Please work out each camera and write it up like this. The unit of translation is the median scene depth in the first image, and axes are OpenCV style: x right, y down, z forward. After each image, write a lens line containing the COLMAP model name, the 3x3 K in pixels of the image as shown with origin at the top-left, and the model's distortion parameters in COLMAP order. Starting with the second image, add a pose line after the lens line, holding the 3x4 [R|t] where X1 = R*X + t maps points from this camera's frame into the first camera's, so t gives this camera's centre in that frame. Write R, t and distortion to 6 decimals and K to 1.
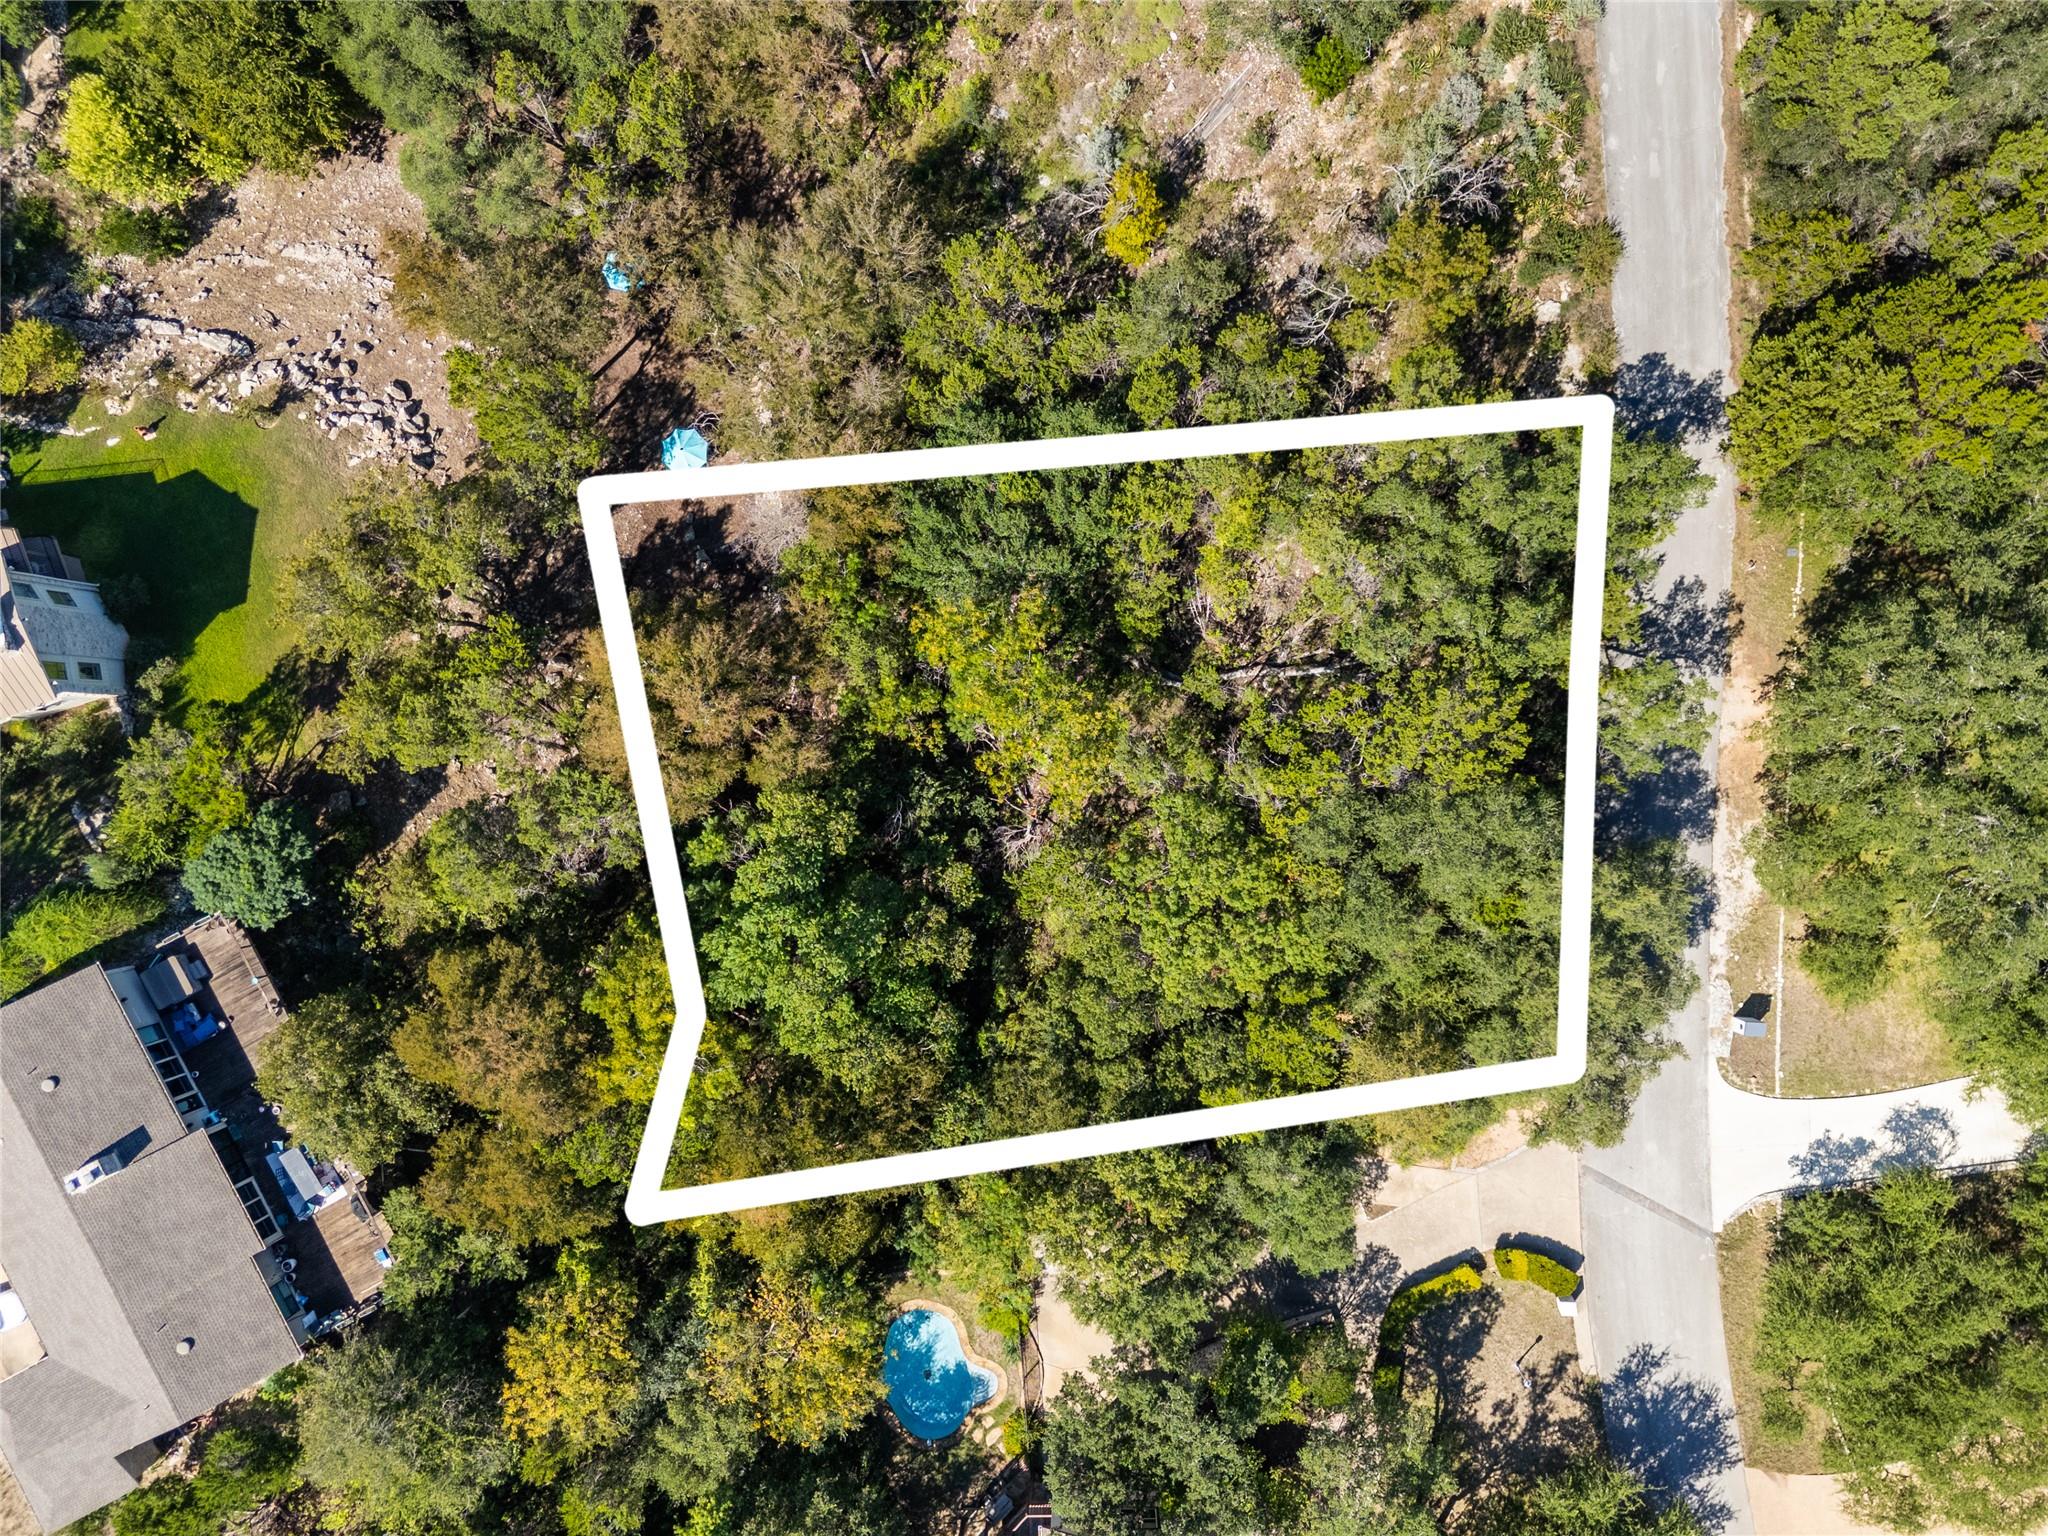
lens RADIAL K [[1504.4, 0, 1024.0], [0, 1504.4, 768.0], [0, 0, 1]] dist [0.072211, -0.072810]
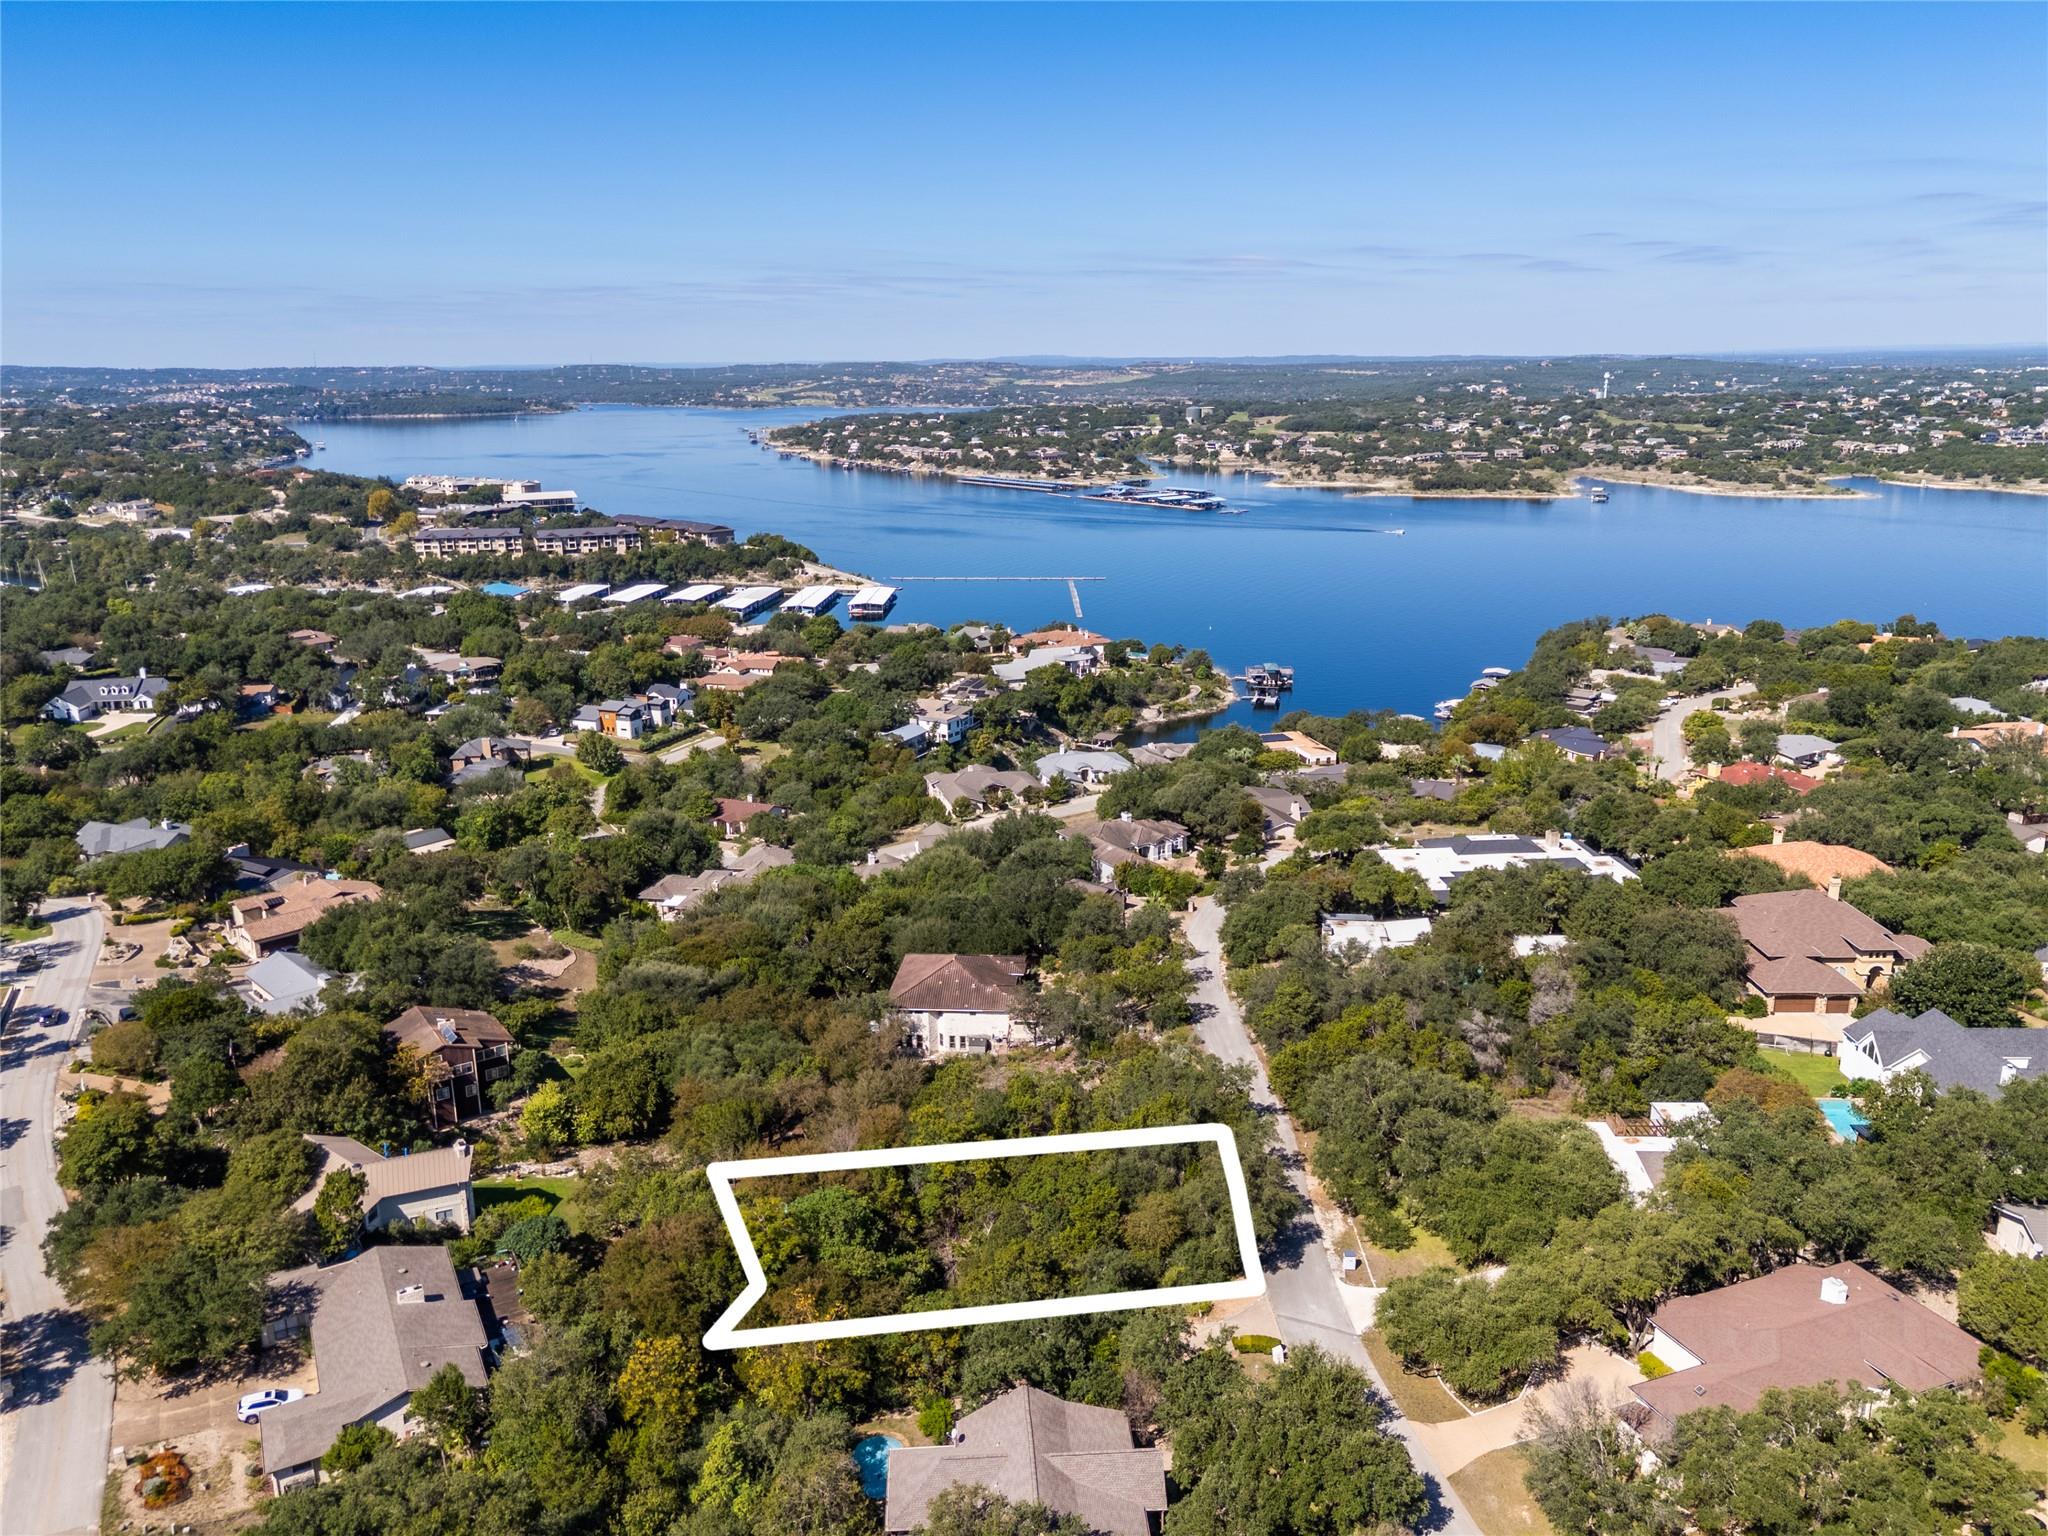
lens RADIAL K [[1504.4, 0, 1024.0], [0, 1504.4, 768.0], [0, 0, 1]] dist [0.072211, -0.072810]
pose [[0.999452, 0.027814, 0.017971, 0.031832], [0.010607, 0.245203, -0.969414, 1.739555], [-0.031370, 0.969073, 0.244774, -0.014569]]
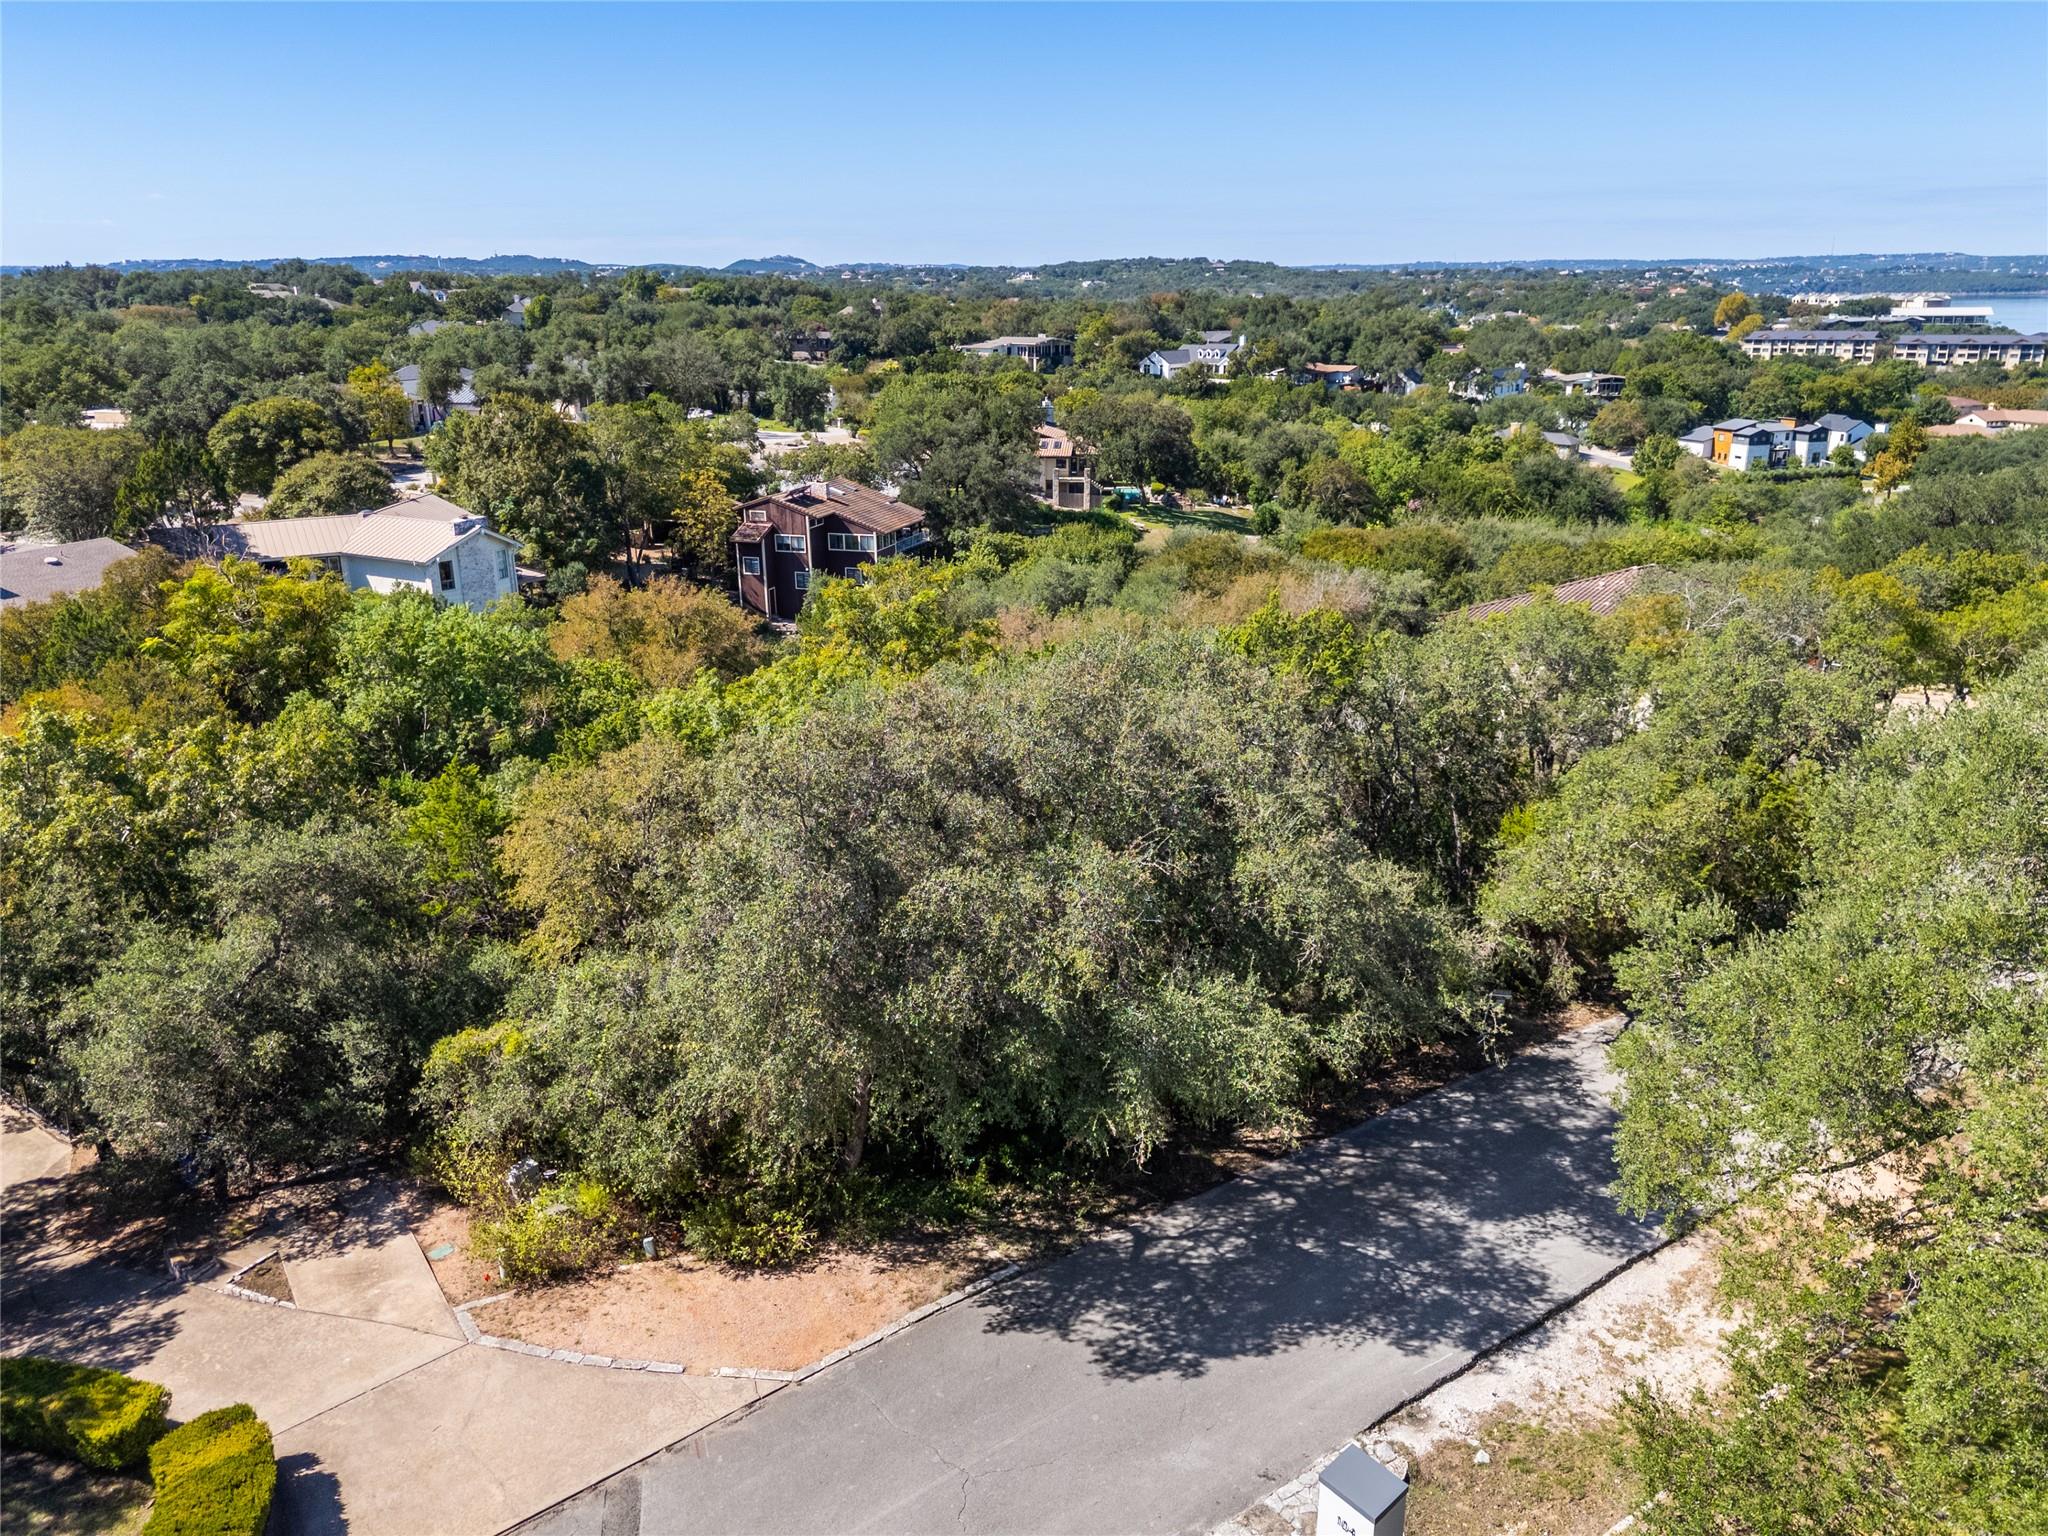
lens RADIAL K [[1504.4, 0, 1024.0], [0, 1504.4, 768.0], [0, 0, 1]] dist [0.072211, -0.072810]
pose [[0.632519, 0.270688, -0.725705, 0.582607], [-0.774039, 0.187047, -0.604878, 0.350719], [-0.027992, 0.944321, 0.327833, 0.751318]]
